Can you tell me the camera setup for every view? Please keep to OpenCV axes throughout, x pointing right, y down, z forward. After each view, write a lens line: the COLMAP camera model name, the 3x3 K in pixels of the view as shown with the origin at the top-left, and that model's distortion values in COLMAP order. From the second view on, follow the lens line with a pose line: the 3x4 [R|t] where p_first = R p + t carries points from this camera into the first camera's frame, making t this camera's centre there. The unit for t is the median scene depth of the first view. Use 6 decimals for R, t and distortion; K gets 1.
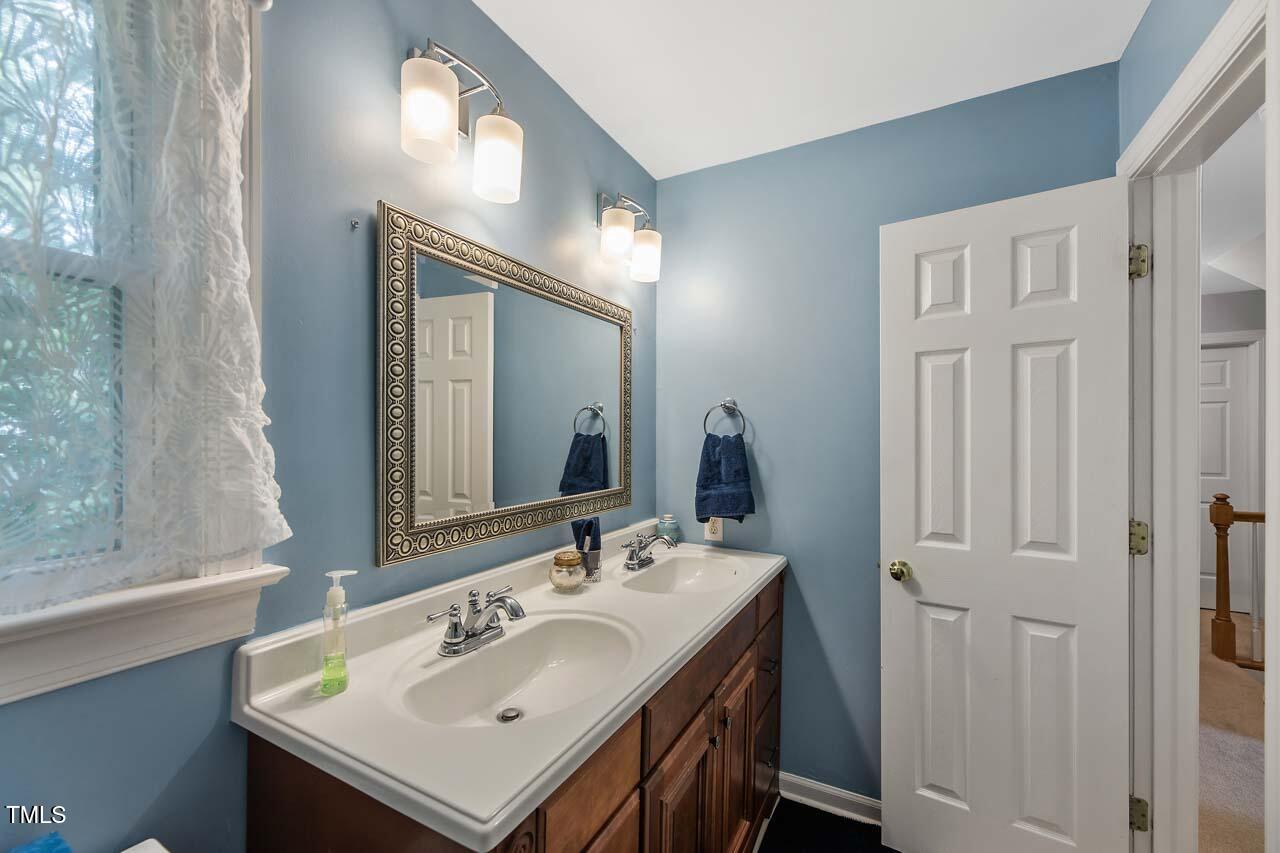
lens RADIAL K [[523.1, 0, 640.4], [0, 523.1, 434.1], [0, 0, 1]] dist [-0.000222, -0.000157]
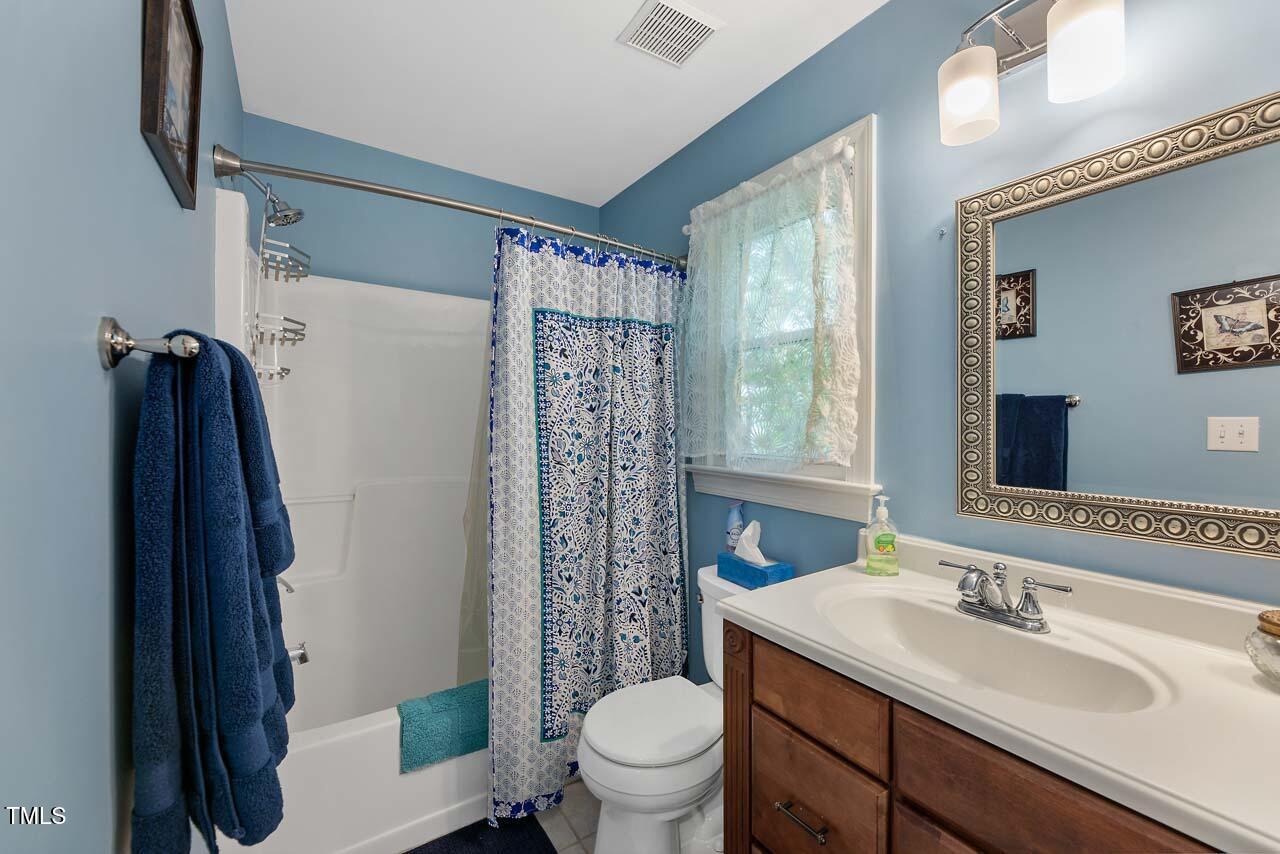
lens RADIAL K [[511.1, 0, 639.2], [0, 511.1, 417.6], [0, 0, 1]] dist [-0.000656, -0.000224]
pose [[-0.511421, -0.002842, -0.859326, 0.819072], [-0.002496, 0.999995, -0.001822, 0.041569], [0.859327, 0.001213, -0.511425, 0.943471]]
